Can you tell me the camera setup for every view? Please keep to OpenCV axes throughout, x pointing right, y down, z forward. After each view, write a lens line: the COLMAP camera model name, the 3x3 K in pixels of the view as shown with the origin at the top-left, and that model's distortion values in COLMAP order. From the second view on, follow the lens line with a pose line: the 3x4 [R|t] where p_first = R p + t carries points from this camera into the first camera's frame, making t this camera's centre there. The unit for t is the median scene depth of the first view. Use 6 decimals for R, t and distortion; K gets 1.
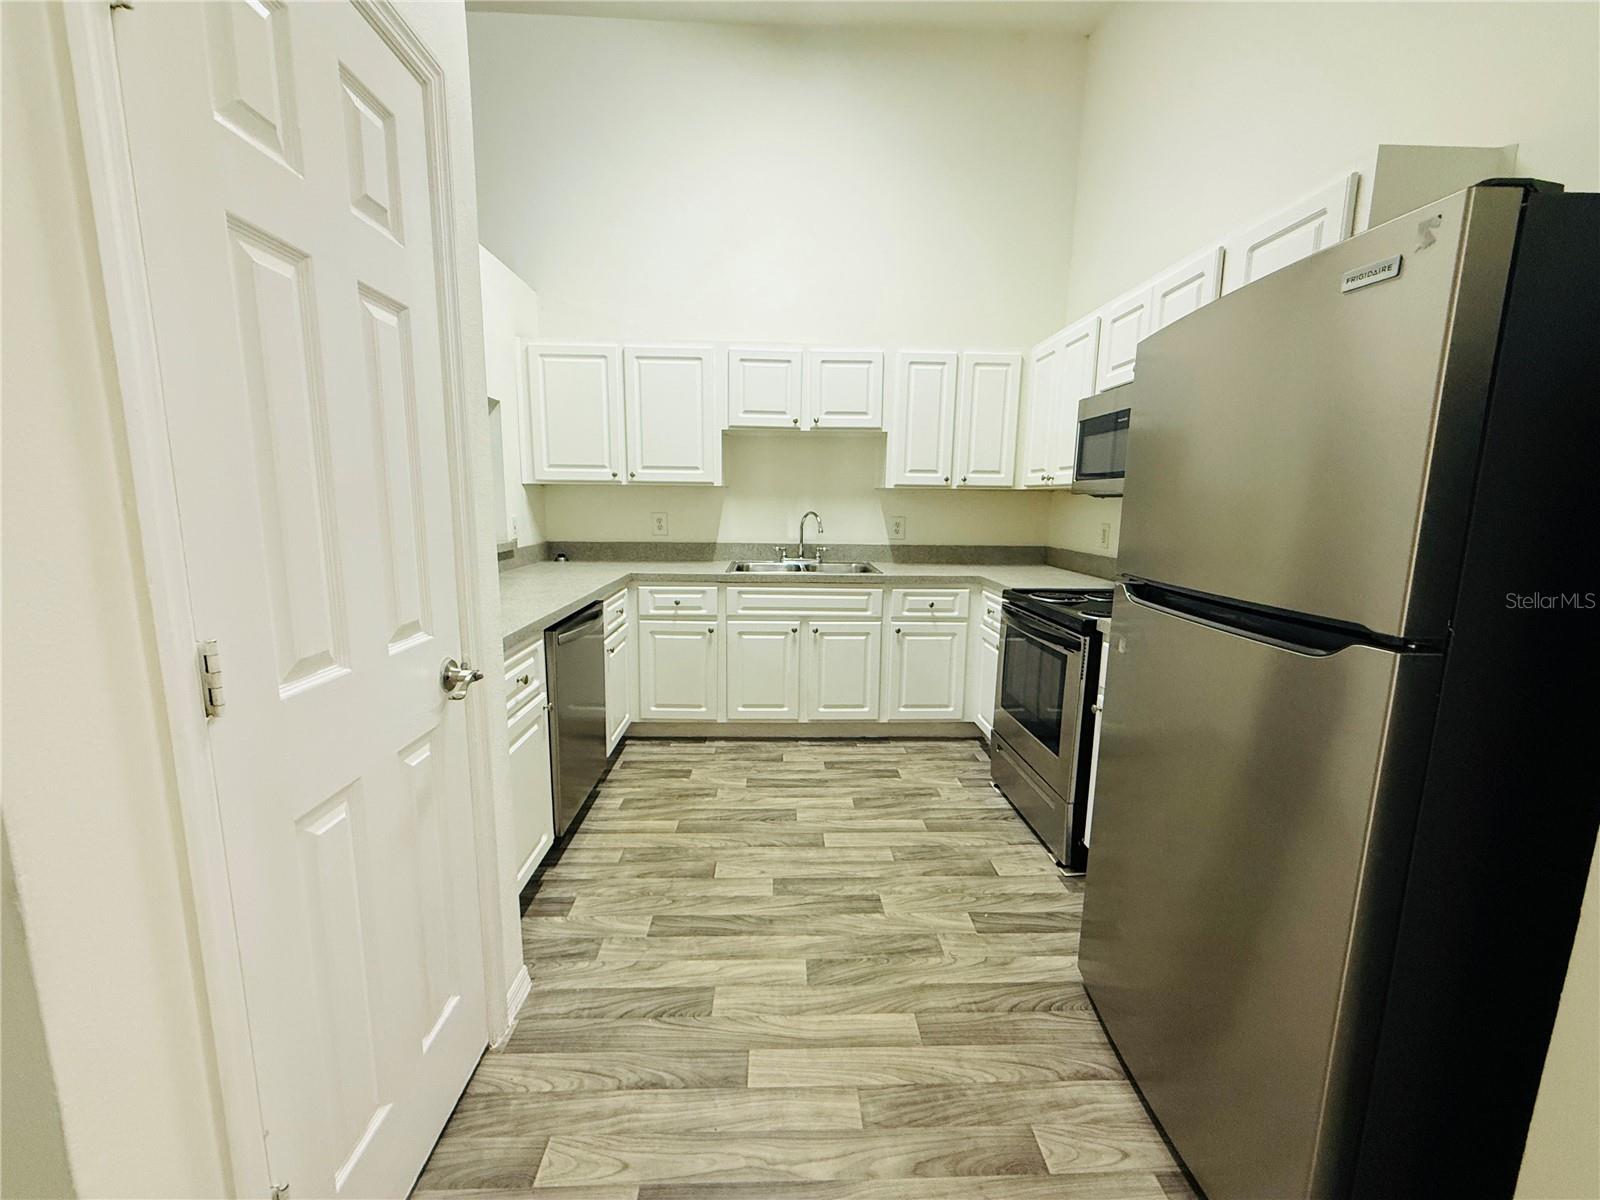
lens RADIAL K [[640.4, 0, 796.7], [0, 640.4, 600.0], [0, 0, 1]] dist [-0.000172, 0.000203]
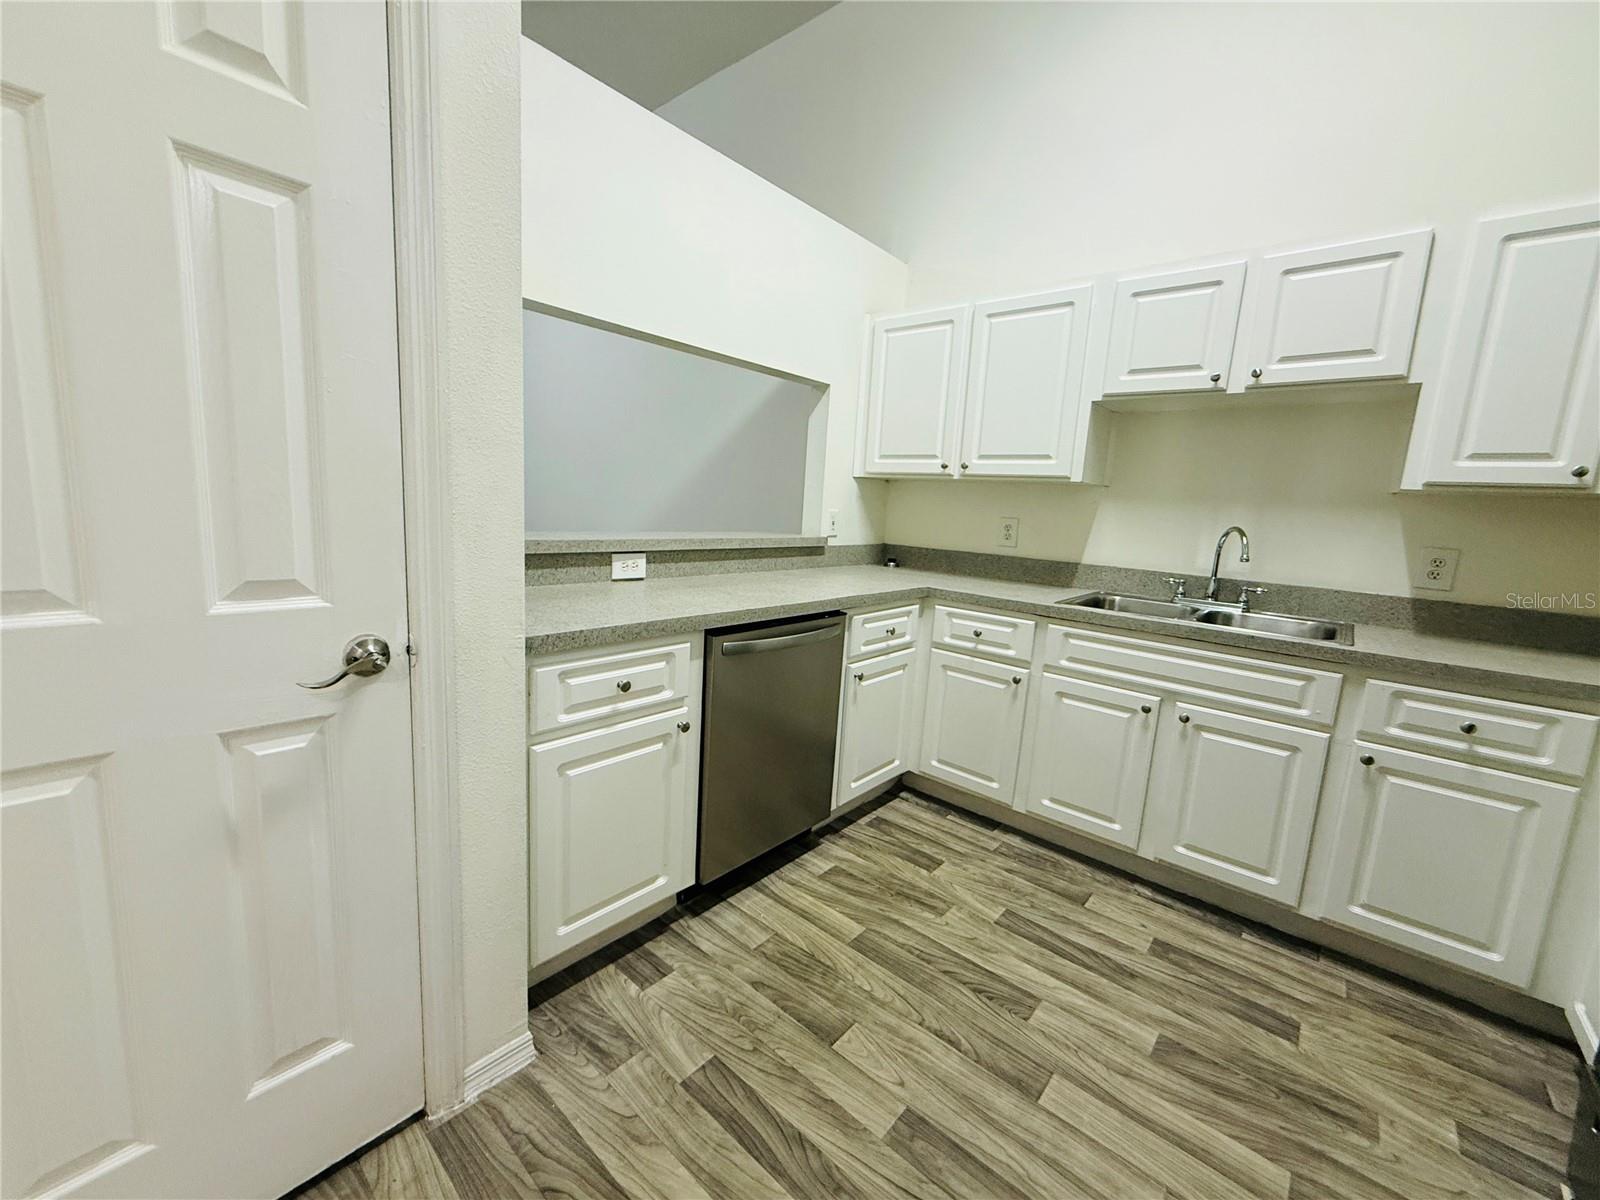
lens RADIAL K [[640.4, 0, 796.7], [0, 640.4, 600.0], [0, 0, 1]] dist [-0.000172, 0.000203]
pose [[0.731452, 0.134110, -0.668575, 0.151594], [-0.154641, 0.987548, 0.028909, -0.023603], [0.664127, 0.082244, 0.743082, 0.301192]]
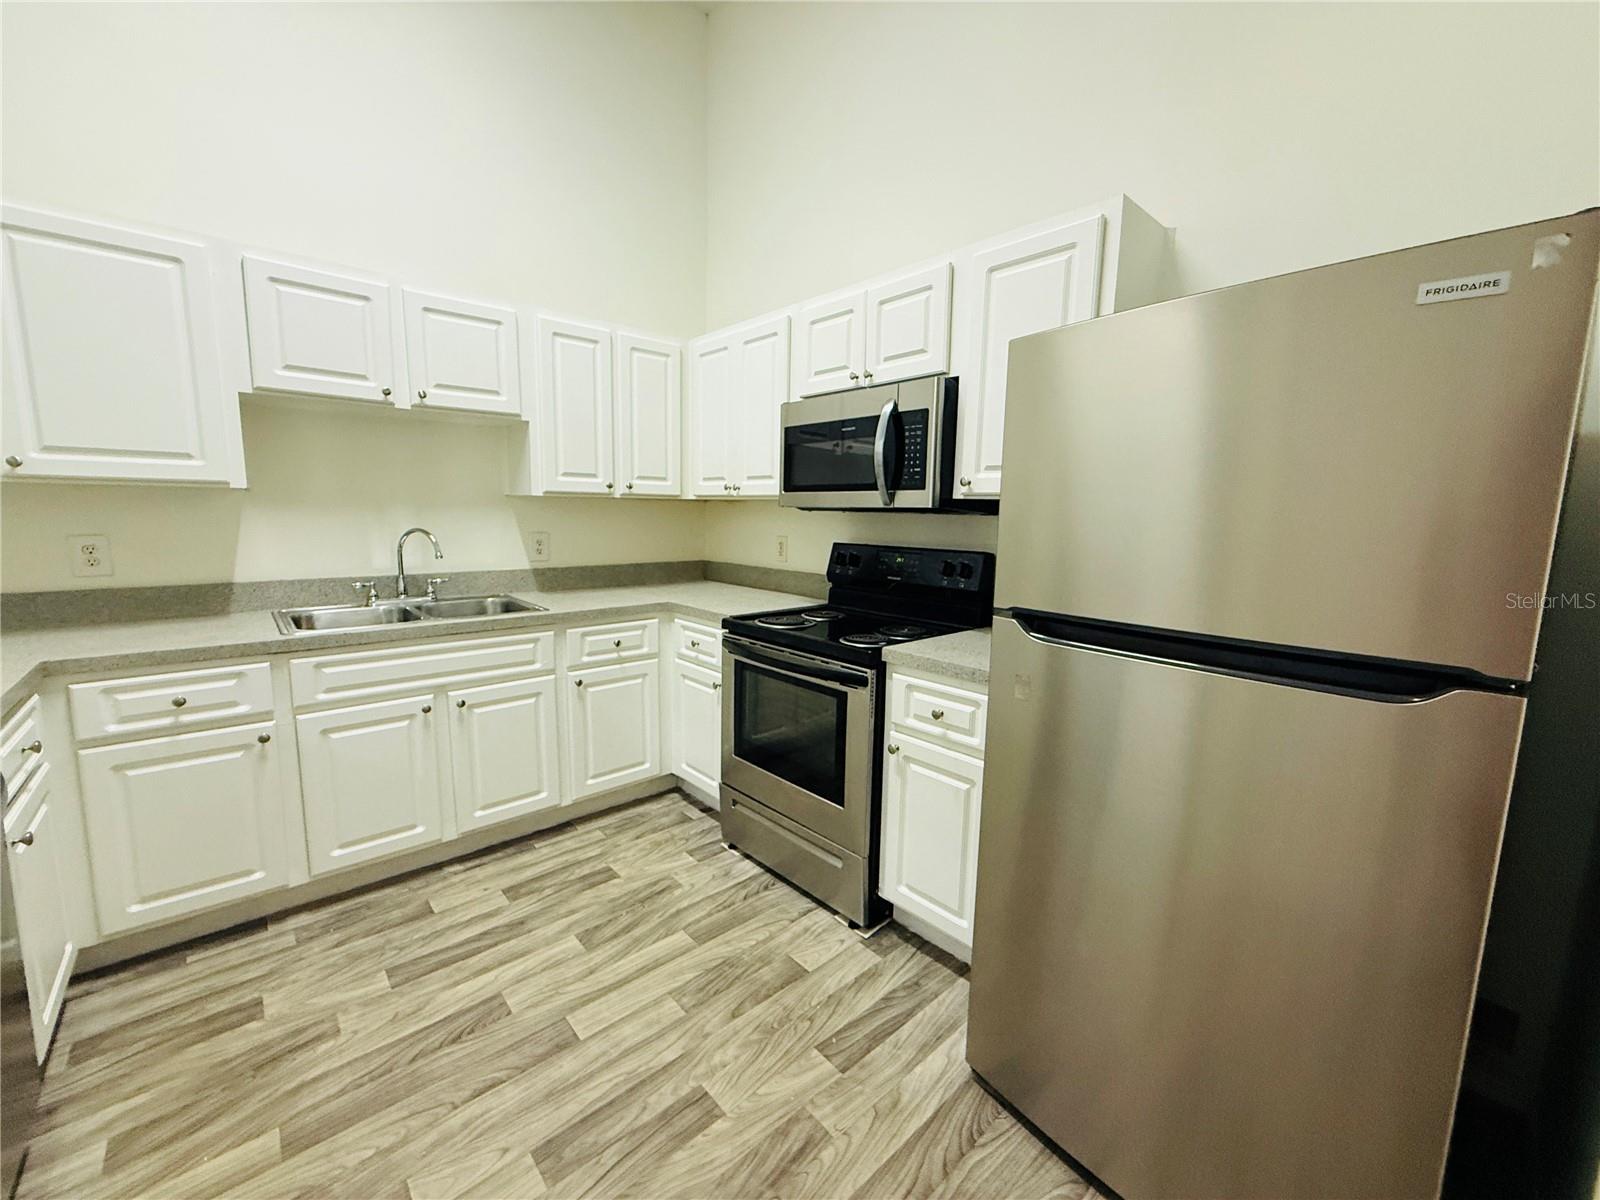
lens RADIAL K [[640.4, 0, 796.7], [0, 640.4, 600.0], [0, 0, 1]] dist [-0.000172, 0.000203]
pose [[0.767521, -0.089408, 0.634758, -0.120545], [0.093547, 0.995247, 0.027071, -0.047540], [-0.634162, 0.038602, 0.772236, 0.243876]]
